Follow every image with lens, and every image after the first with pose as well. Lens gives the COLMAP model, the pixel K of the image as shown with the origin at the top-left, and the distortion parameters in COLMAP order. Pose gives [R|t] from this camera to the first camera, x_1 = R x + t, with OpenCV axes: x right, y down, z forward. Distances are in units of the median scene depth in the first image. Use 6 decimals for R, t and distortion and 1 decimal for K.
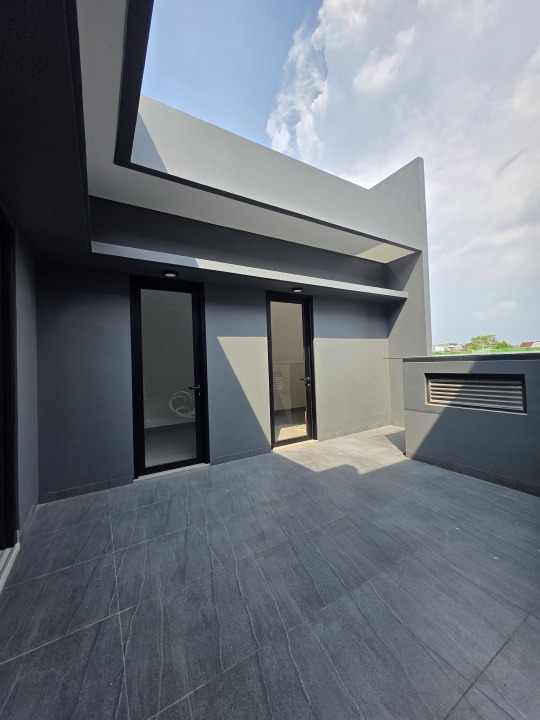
lens RADIAL K [[286.2, 0, 270.4], [0, 286.2, 359.2], [0, 0, 1]] dist [-0.000481, -0.001136]
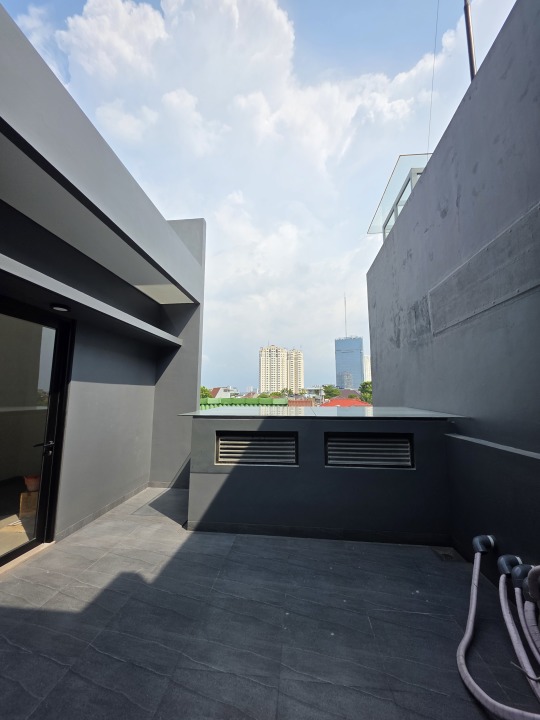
lens RADIAL K [[286.2, 0, 271.2], [0, 286.2, 357.8], [0, 0, 1]] dist [-0.000481, -0.001136]
pose [[0.598405, 0.143919, 0.788162, -0.145170], [-0.033010, 0.987328, -0.155224, -0.051429], [-0.800513, 0.066870, 0.595573, 0.283732]]
